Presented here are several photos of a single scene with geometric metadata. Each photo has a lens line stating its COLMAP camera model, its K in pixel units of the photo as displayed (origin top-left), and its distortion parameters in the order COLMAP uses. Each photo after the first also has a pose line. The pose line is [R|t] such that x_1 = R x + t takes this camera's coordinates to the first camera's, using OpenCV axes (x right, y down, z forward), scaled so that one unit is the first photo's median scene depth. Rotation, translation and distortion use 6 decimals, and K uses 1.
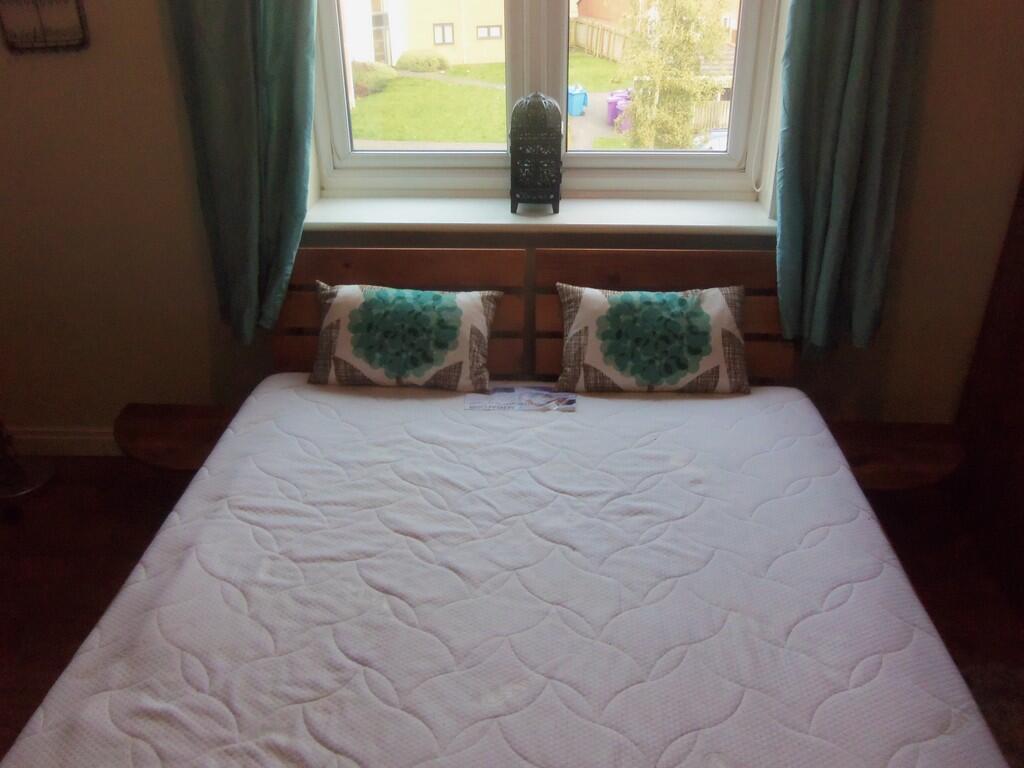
lens RADIAL K [[858.4, 0, 506.9], [0, 858.4, 369.6], [0, 0, 1]] dist [-0.044666, 0.064561]
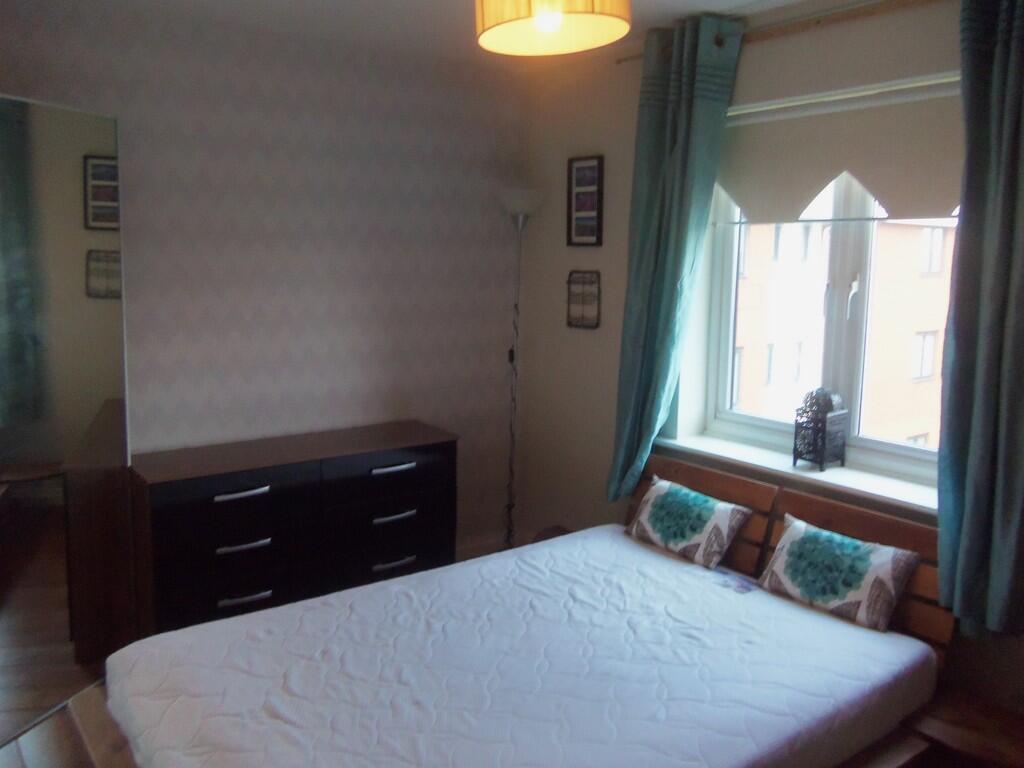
lens RADIAL K [[858.4, 0, 506.9], [0, 858.4, 369.6], [0, 0, 1]] dist [-0.044666, 0.064561]
pose [[0.646341, 0.125965, -0.752580, 0.797787], [-0.367721, 0.915618, -0.162558, 0.078210], [0.668599, 0.381807, 0.638121, -0.279370]]
